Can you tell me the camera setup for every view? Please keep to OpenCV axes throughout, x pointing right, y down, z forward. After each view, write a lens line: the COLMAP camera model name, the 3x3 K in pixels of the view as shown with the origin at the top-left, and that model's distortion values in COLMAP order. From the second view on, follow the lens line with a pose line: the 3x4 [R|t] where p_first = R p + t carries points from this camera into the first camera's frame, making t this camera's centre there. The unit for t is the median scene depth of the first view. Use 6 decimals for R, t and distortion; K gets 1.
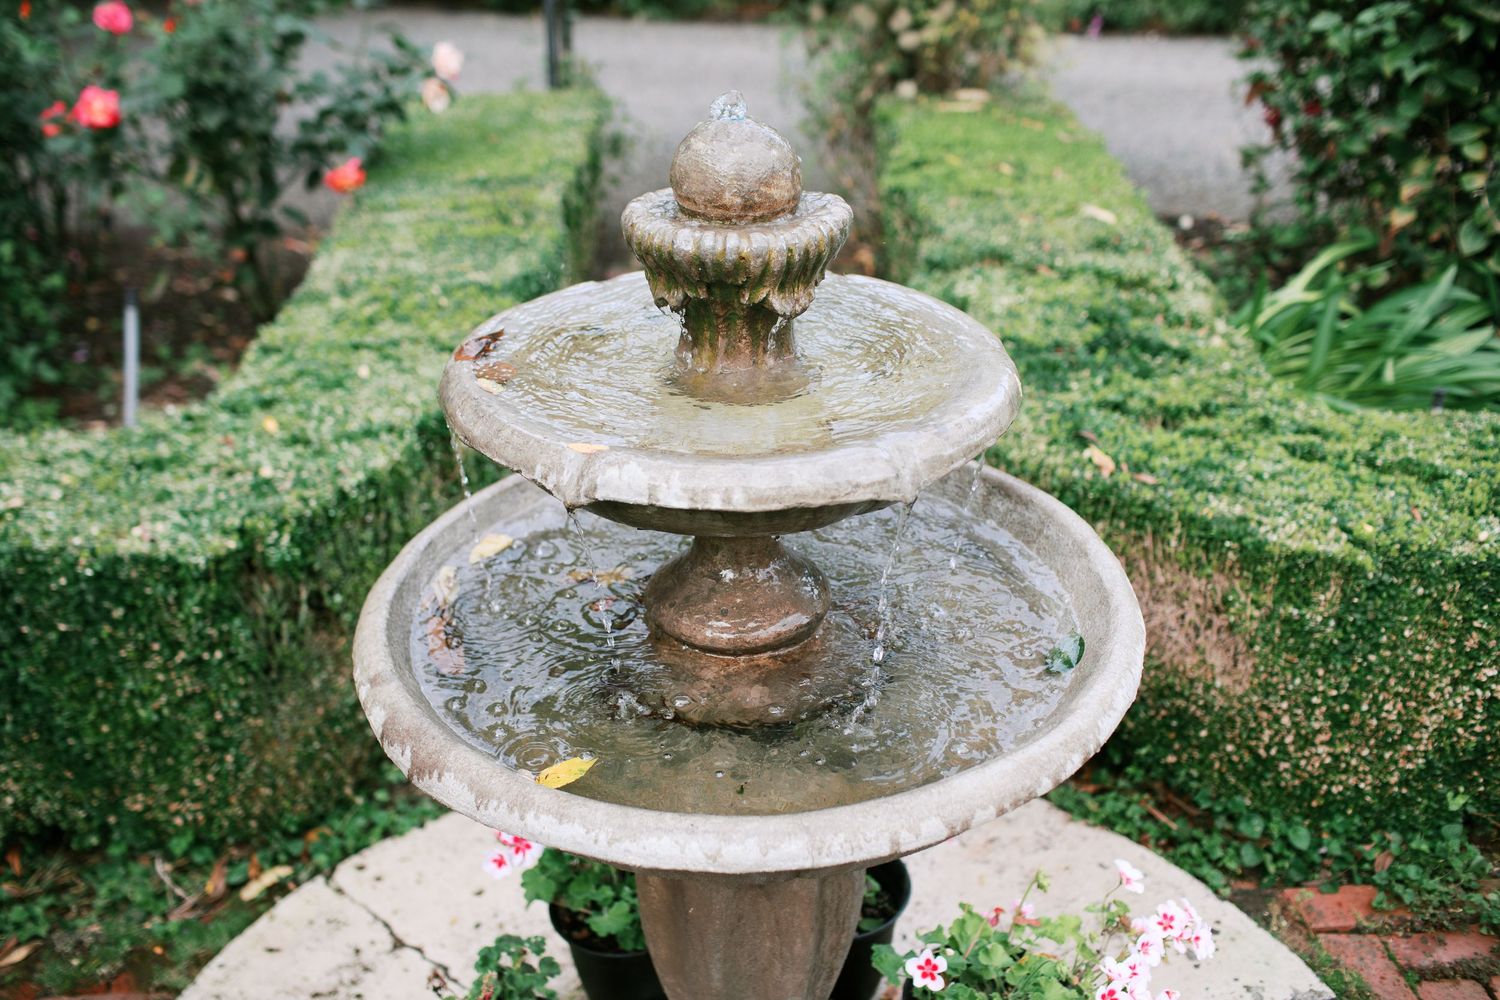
lens RADIAL K [[1469.4, 0, 747.7], [0, 1469.4, 489.9], [0, 0, 1]] dist [-0.102489, 0.133586]
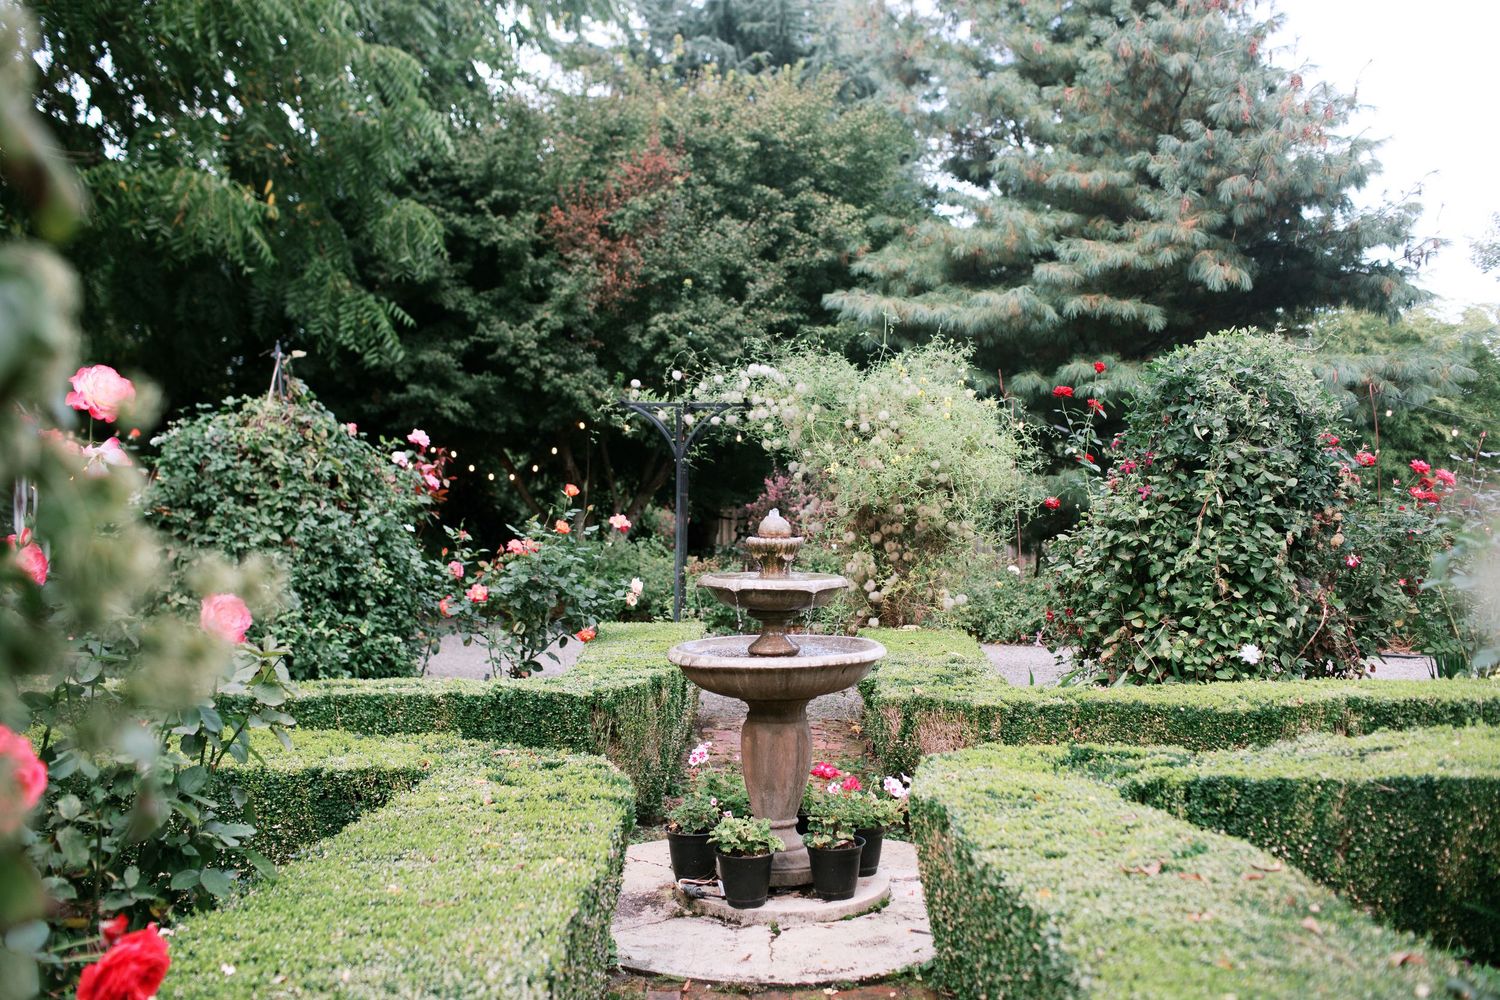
lens RADIAL K [[1469.4, 0, 747.7], [0, 1469.4, 489.9], [0, 0, 1]] dist [-0.102489, 0.133586]
pose [[0.999310, 0.012135, -0.035104, 0.019073], [-0.026583, 0.893745, -0.447788, 0.503272], [0.025940, 0.448412, 0.893451, -0.889662]]
